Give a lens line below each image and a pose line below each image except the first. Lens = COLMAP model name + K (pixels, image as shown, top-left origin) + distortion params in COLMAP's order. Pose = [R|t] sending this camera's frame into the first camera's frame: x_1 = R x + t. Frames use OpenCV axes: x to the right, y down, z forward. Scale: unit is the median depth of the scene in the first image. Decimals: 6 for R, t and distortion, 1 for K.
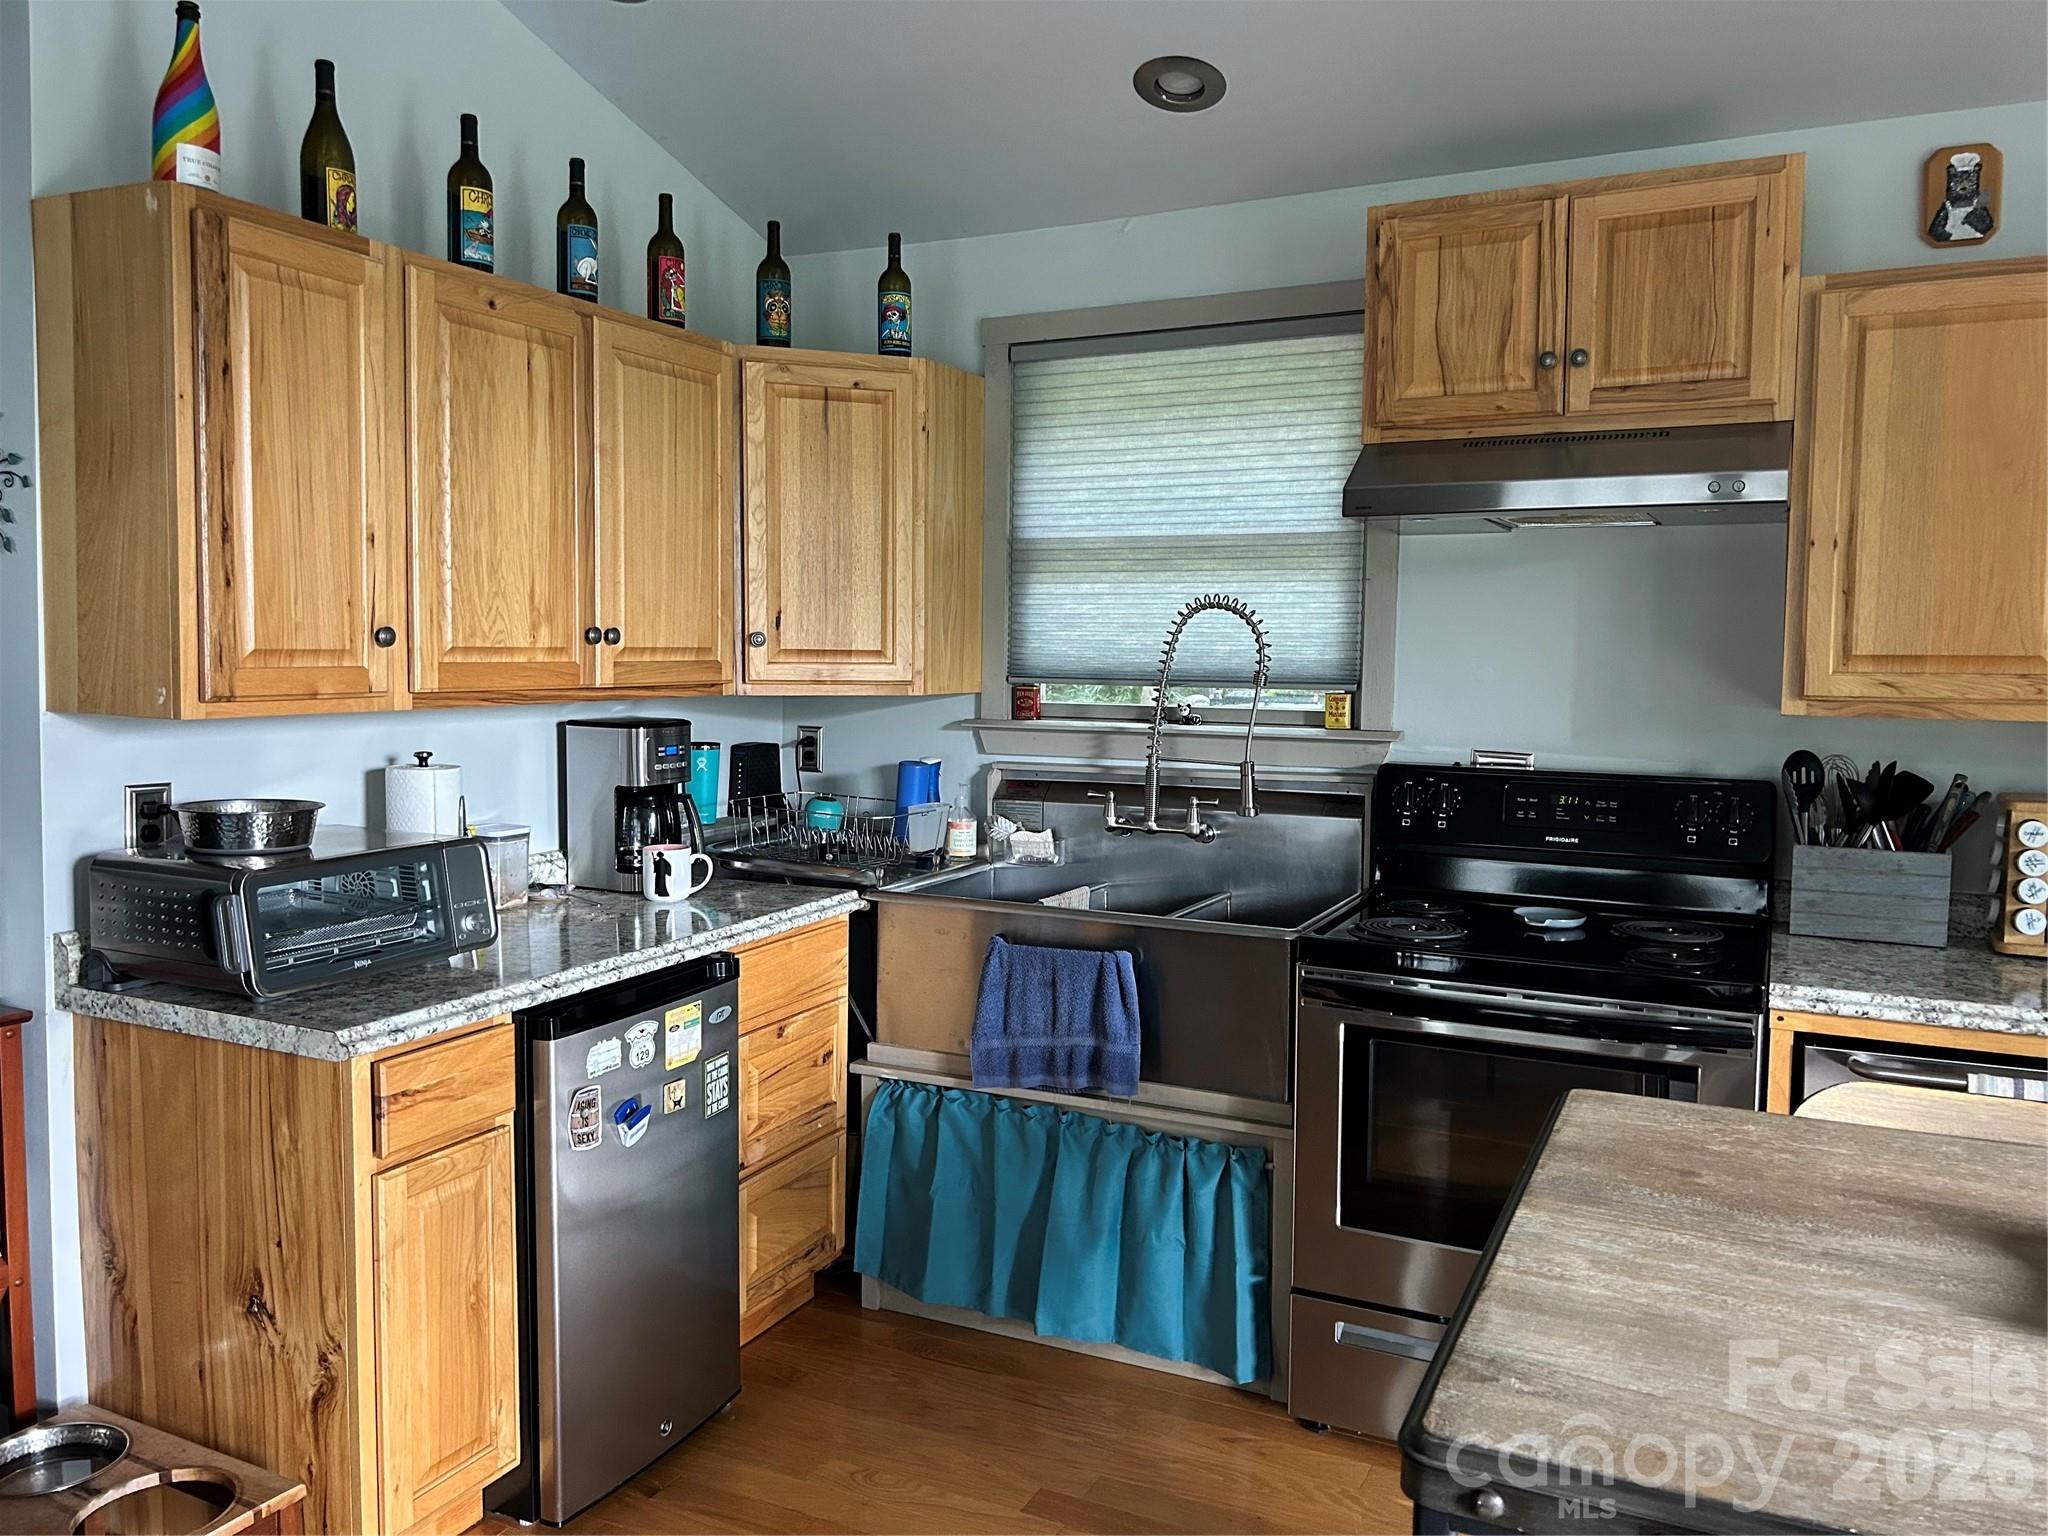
lens RADIAL K [[1537.2, 0, 1036.9], [0, 1537.2, 757.7], [0, 0, 1]] dist [0.058322, -0.065270]
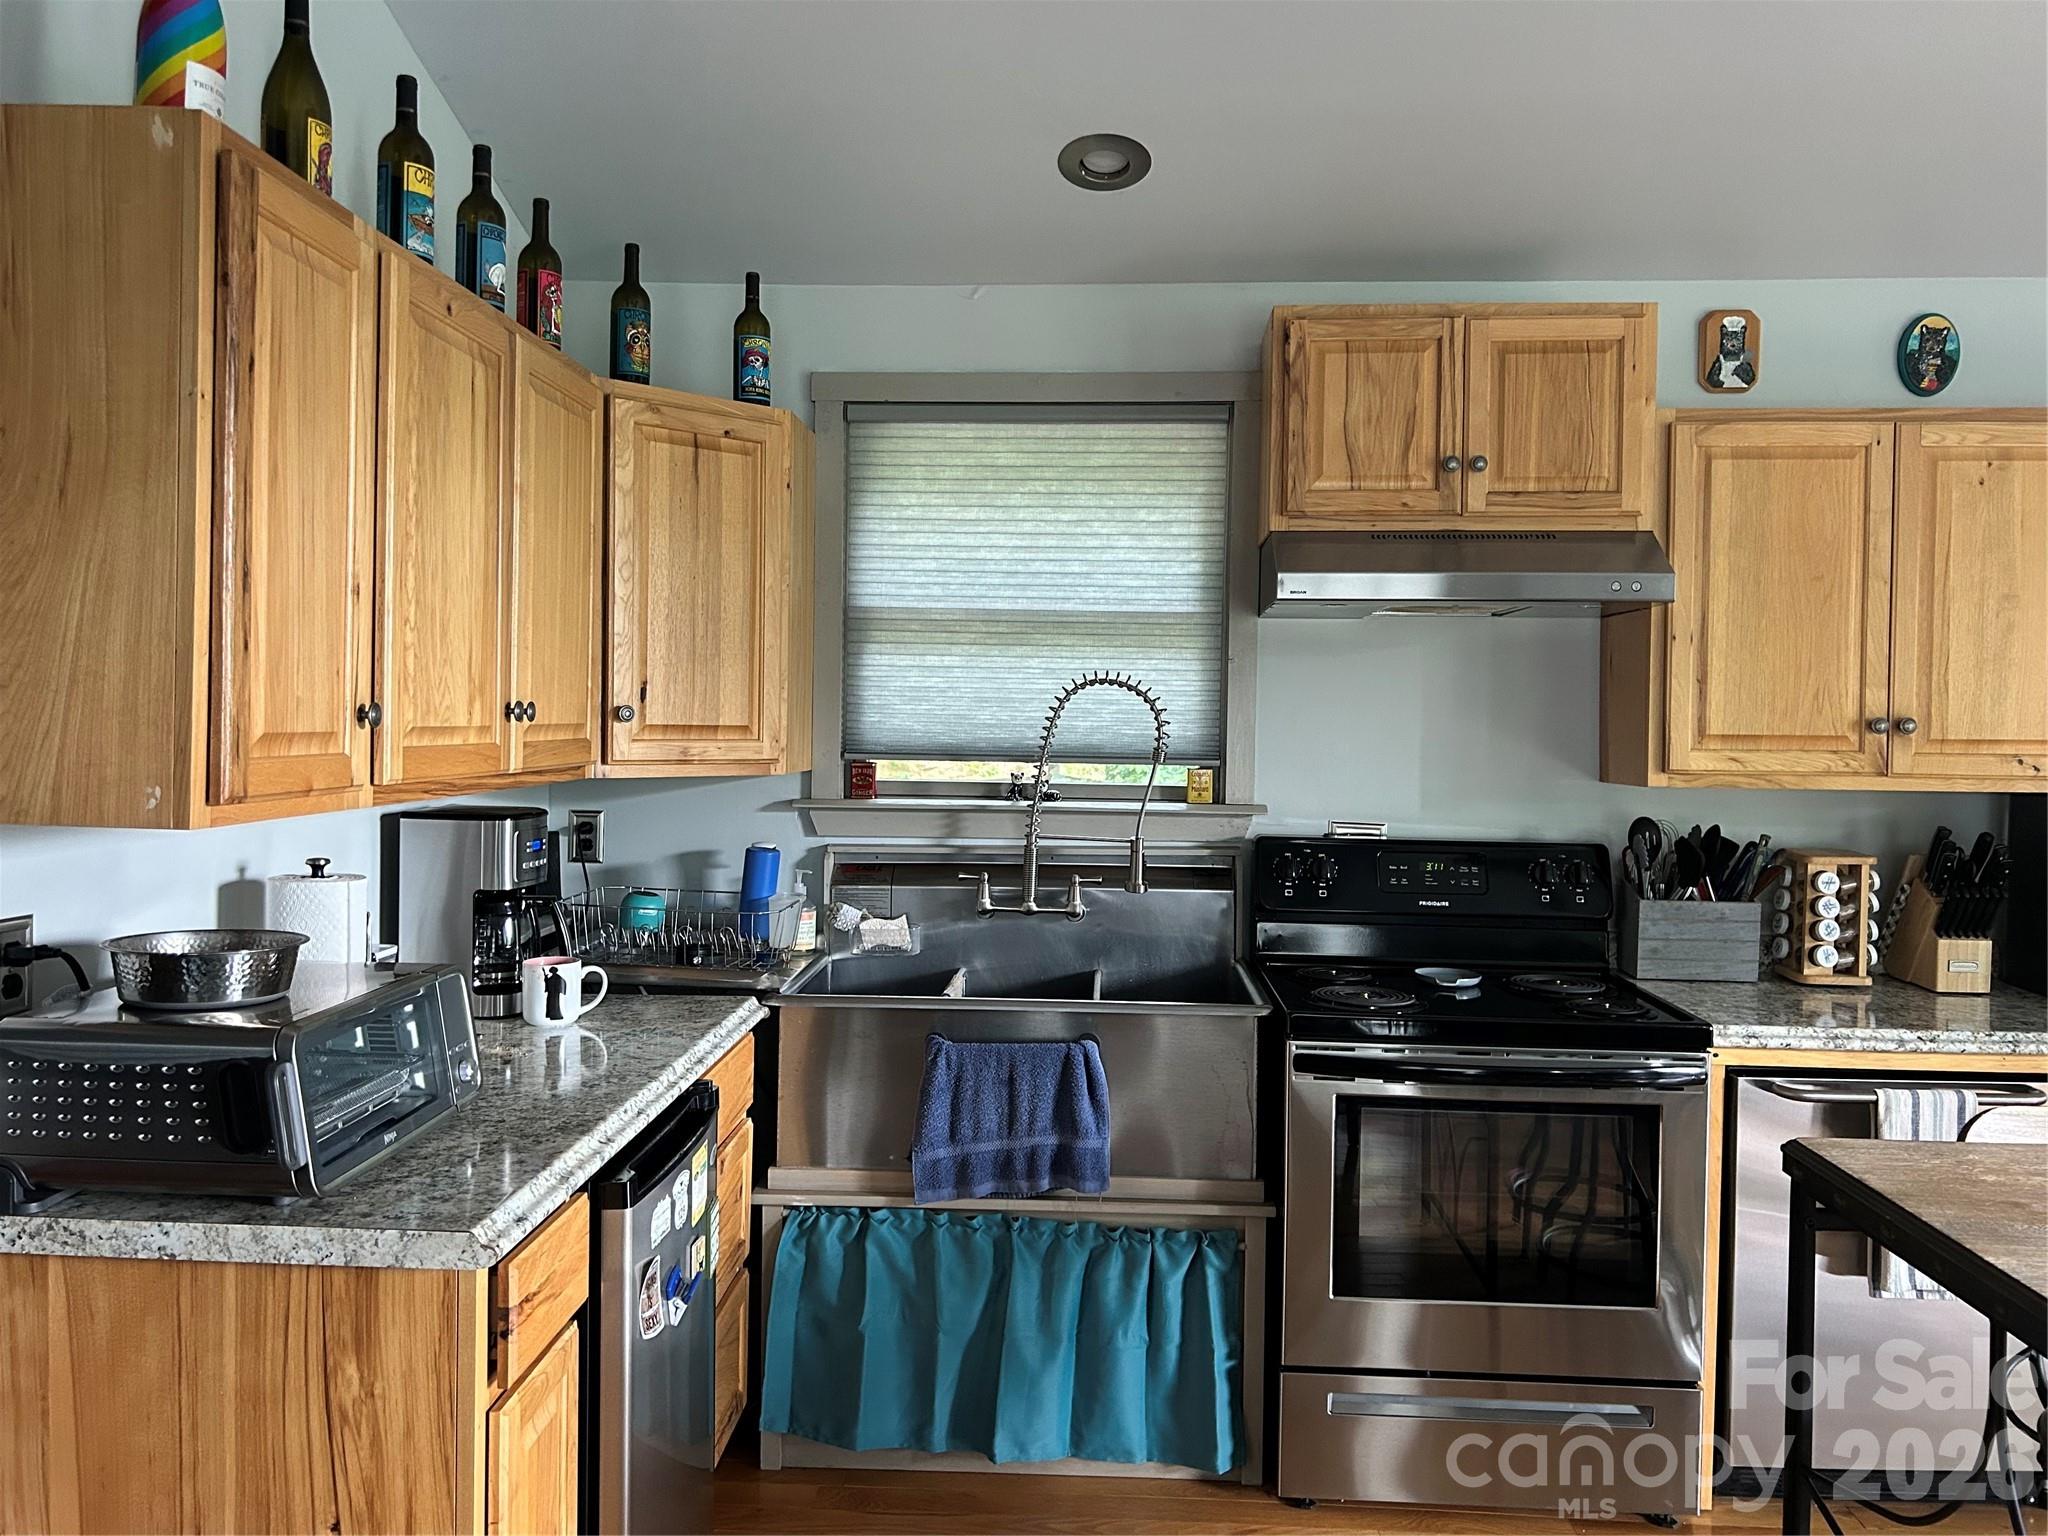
lens RADIAL K [[1537.2, 0, 1030.0], [0, 1537.2, 759.3], [0, 0, 1]] dist [0.058322, -0.065270]
pose [[0.917302, -0.007962, 0.398114, -0.367261], [0.024211, 0.999066, -0.035802, -0.016762], [-0.397457, 0.042480, 0.916637, 0.126846]]
